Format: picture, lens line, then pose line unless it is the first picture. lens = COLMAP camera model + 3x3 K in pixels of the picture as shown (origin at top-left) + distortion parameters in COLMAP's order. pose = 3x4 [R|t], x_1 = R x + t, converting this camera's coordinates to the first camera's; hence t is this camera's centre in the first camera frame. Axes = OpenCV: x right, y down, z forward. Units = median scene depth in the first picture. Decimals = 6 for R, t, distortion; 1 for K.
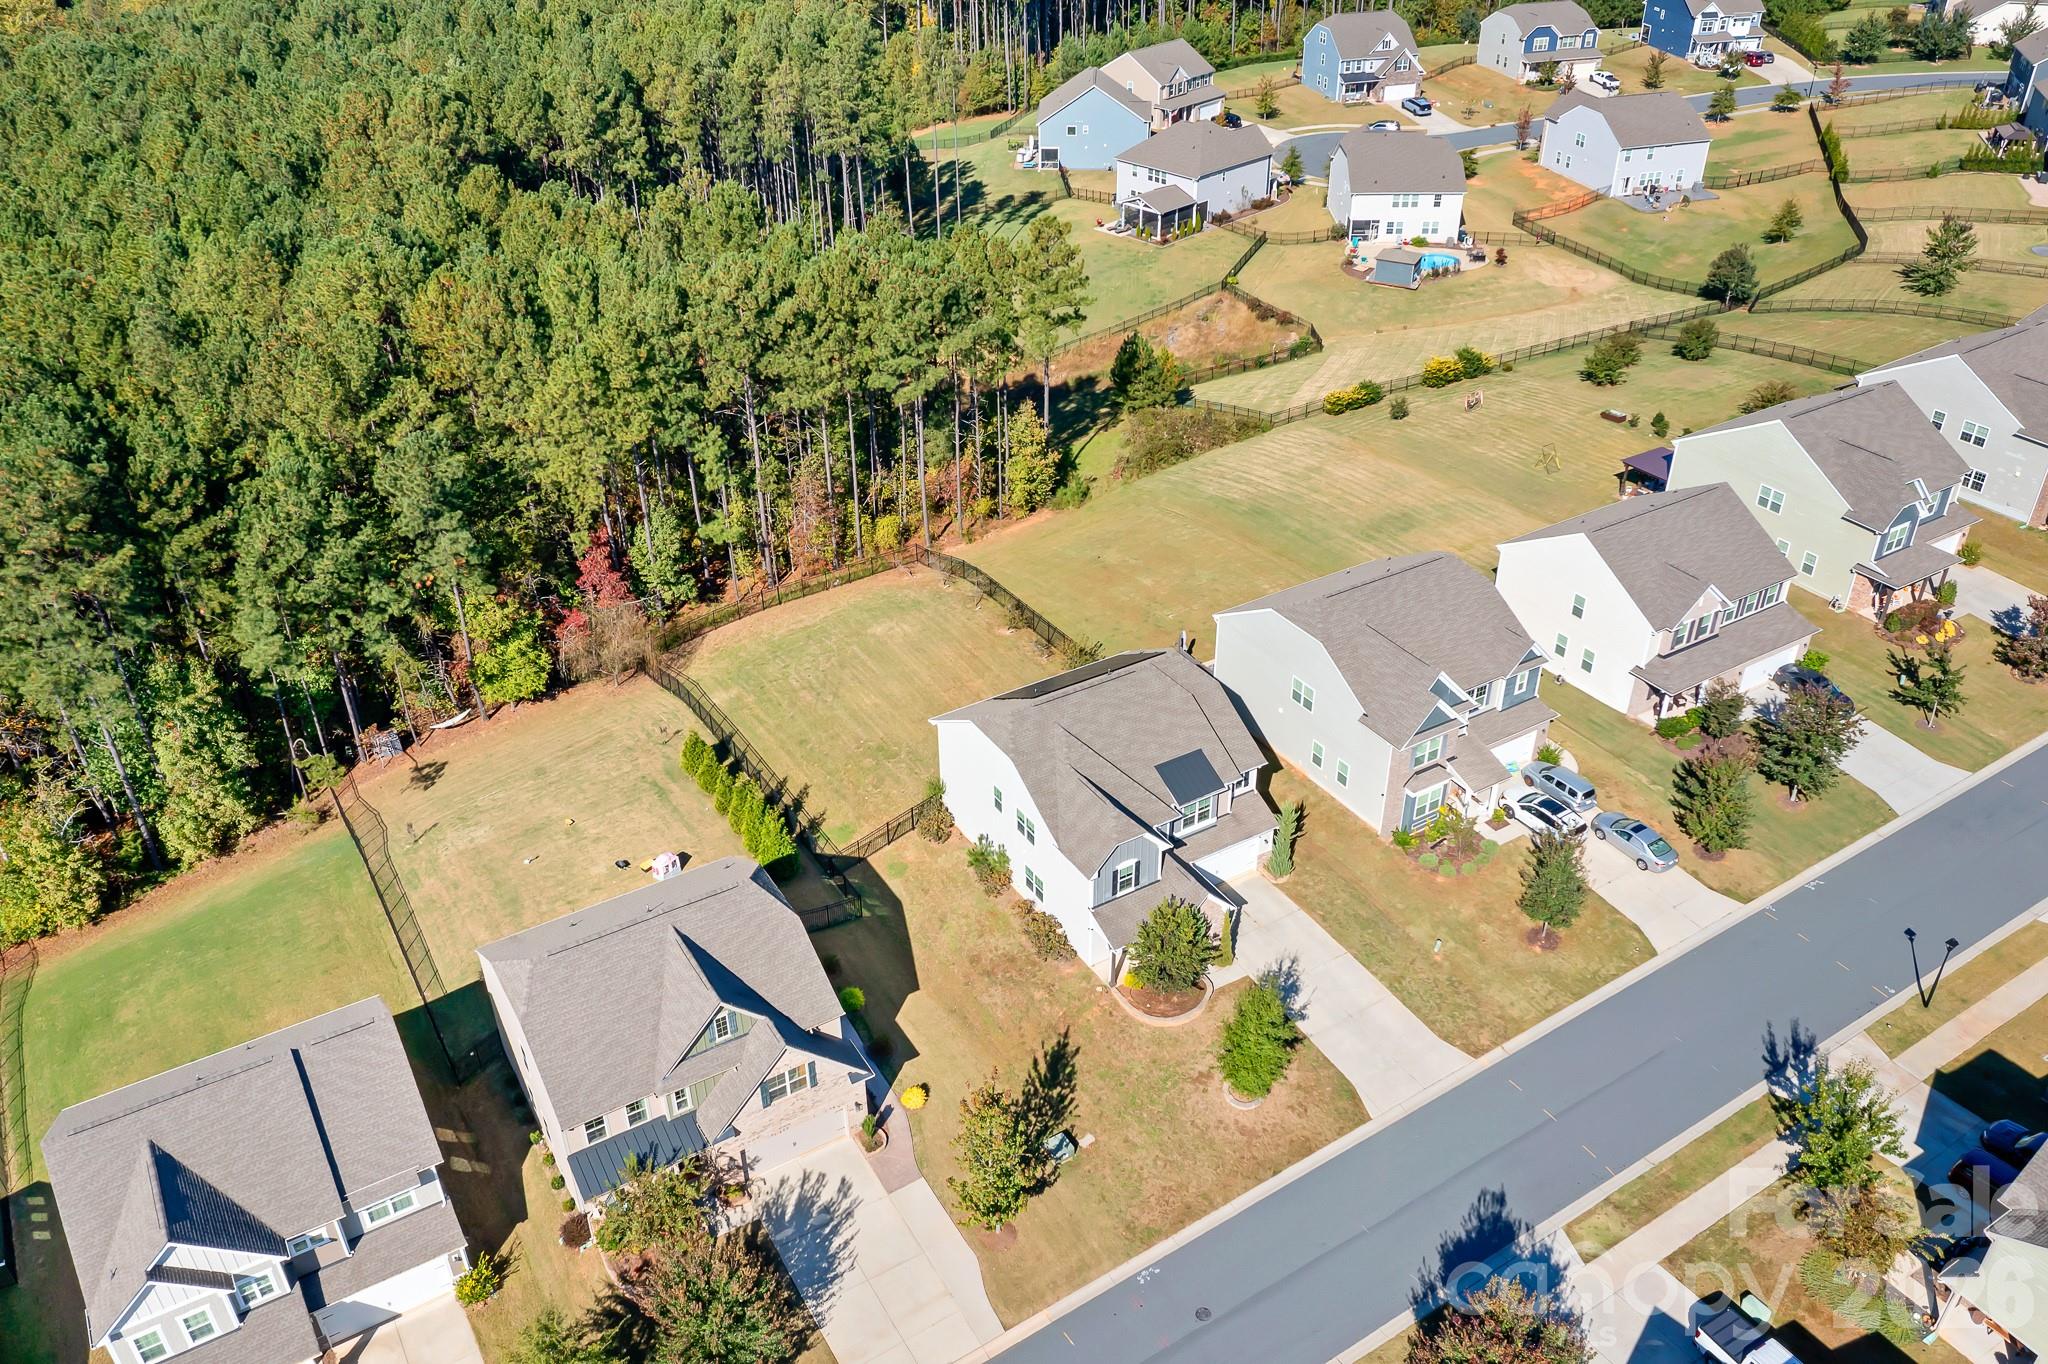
lens RADIAL K [[1627.8, 0, 1014.9], [0, 1627.8, 680.5], [0, 0, 1]] dist [-0.008038, -0.001294]
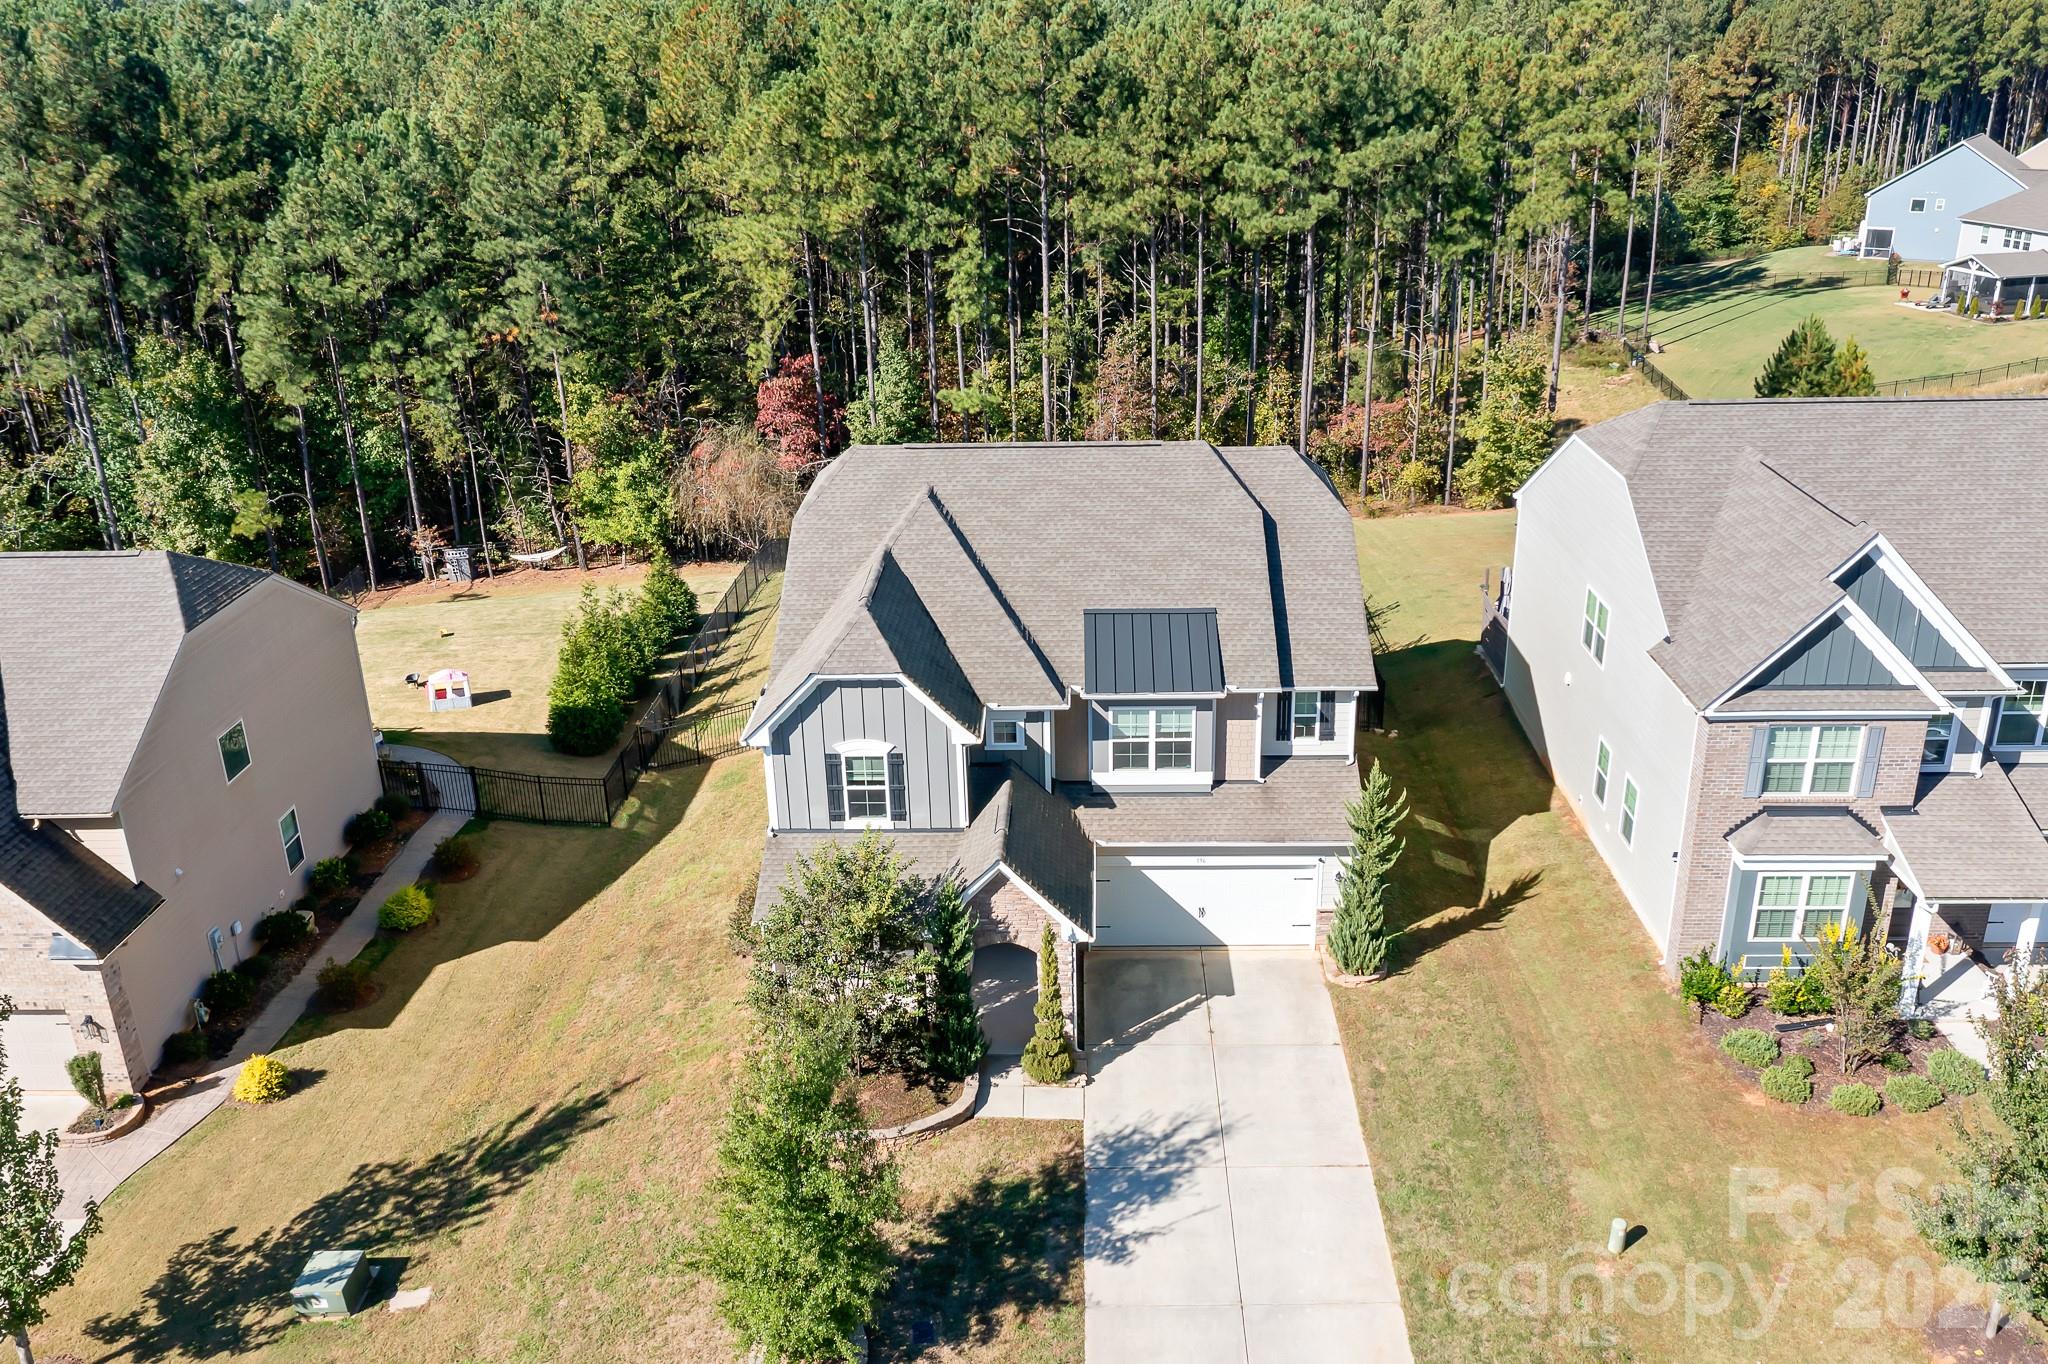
lens RADIAL K [[1653.2, 0, 1016.0], [0, 1653.2, 693.4], [0, 0, 1]] dist [-0.010133, 0.002534]
pose [[0.831995, 0.196321, -0.518886, 0.244814], [-0.285093, 0.953649, -0.096312, 0.097753], [0.475927, 0.228061, 0.849401, 0.489806]]
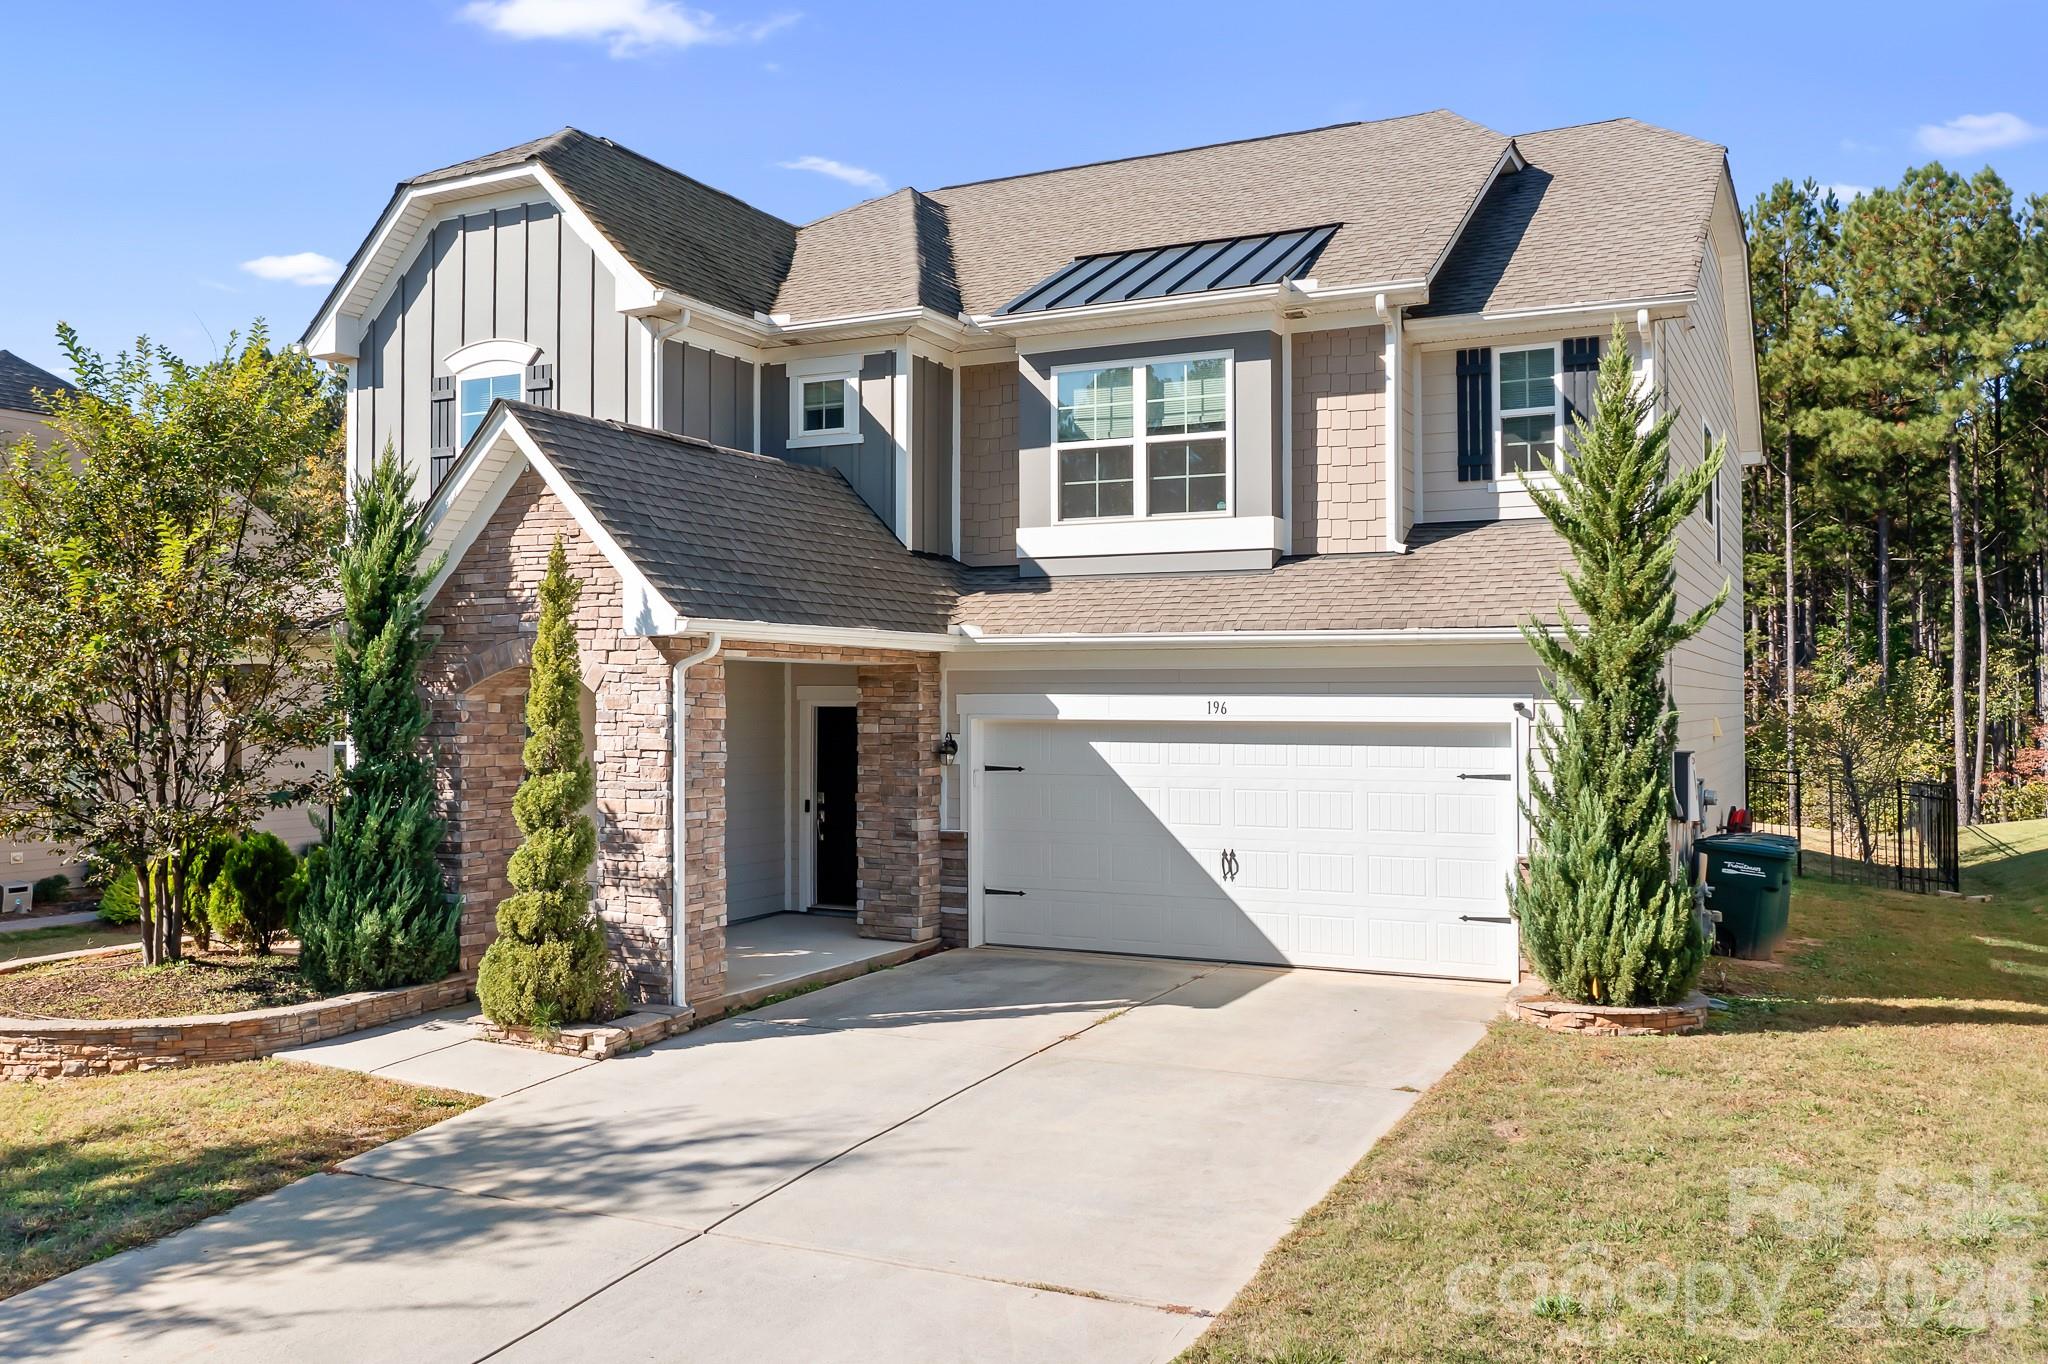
lens RADIAL K [[1653.2, 0, 1016.0], [0, 1653.2, 693.4], [0, 0, 1]] dist [-0.010133, 0.002534]
pose [[0.527353, 0.005493, -0.849628, 0.213243], [-0.466052, 0.837987, -0.283855, 0.133482], [0.710418, 0.545663, 0.444475, 0.739053]]
